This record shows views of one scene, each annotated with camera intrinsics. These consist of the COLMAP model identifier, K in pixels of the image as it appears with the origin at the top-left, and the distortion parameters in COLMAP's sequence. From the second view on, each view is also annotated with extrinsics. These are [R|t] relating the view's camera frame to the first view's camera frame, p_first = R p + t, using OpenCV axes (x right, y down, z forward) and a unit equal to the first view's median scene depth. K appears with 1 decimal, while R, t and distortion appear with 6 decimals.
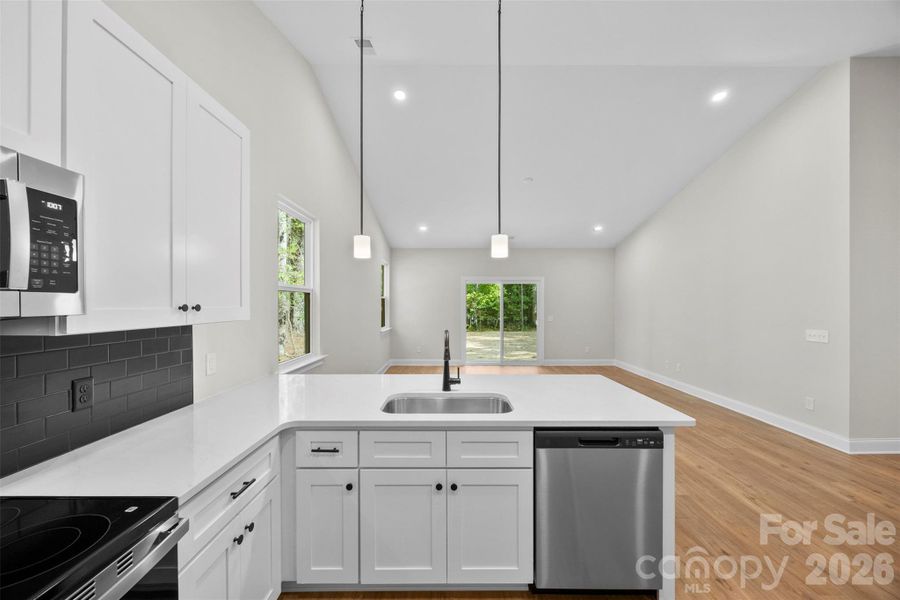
lens RADIAL K [[343.0, 0, 446.3], [0, 343.0, 306.6], [0, 0, 1]] dist [-0.006991, 0.000035]
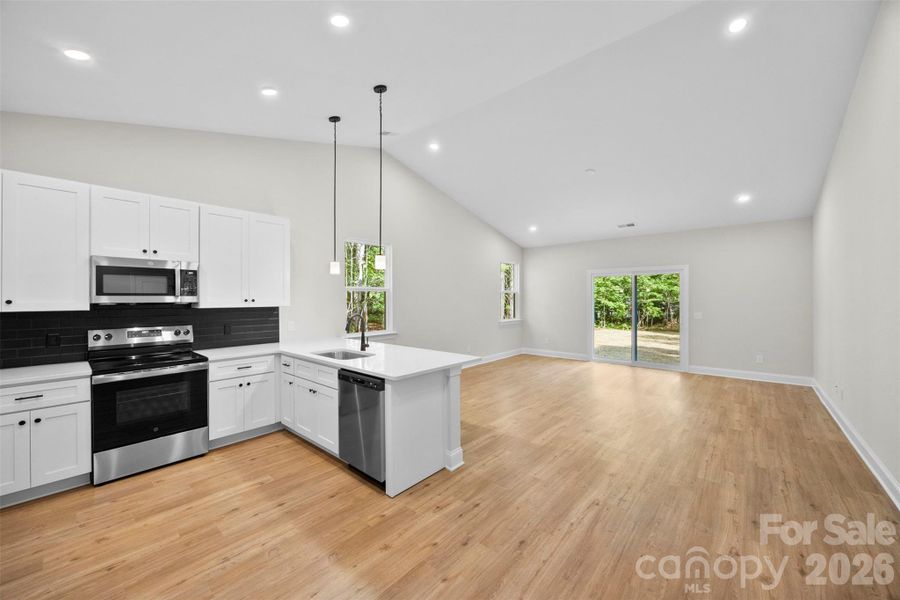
lens RADIAL K [[343.0, 0, 453.0], [0, 343.0, 297.7], [0, 0, 1]] dist [-0.006991, 0.000035]
pose [[0.756395, -0.001440, -0.654113, 1.108409], [-0.002513, 0.999984, -0.005108, -0.004667], [0.654110, 0.005507, 0.756379, 0.013759]]
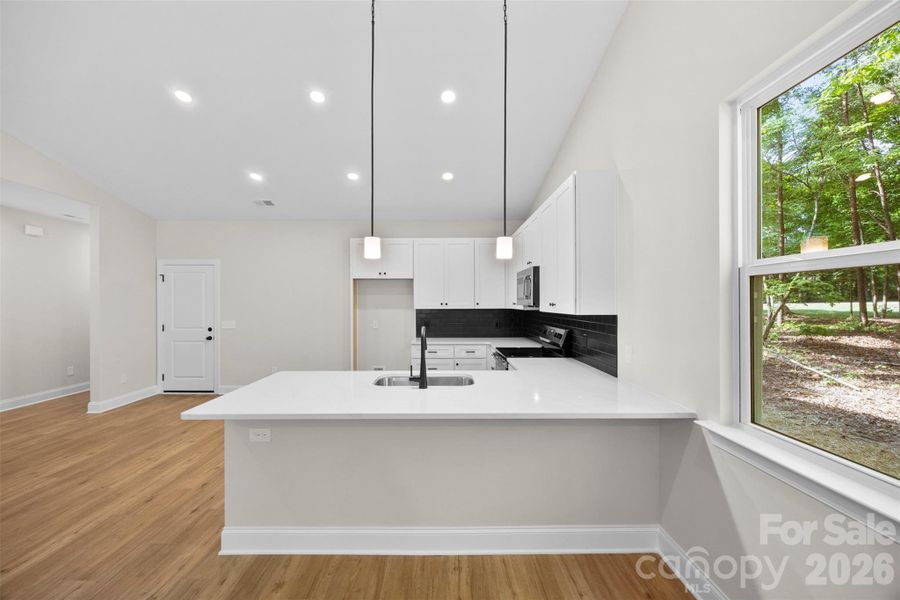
lens RADIAL K [[343.0, 0, 442.8], [0, 343.0, 299.1], [0, 0, 1]] dist [-0.006991, 0.000035]
pose [[-0.999908, 0.003579, 0.013105, -0.059250], [0.003460, 0.999953, -0.009084, -0.005493], [-0.013137, -0.009038, -0.999873, 1.574786]]
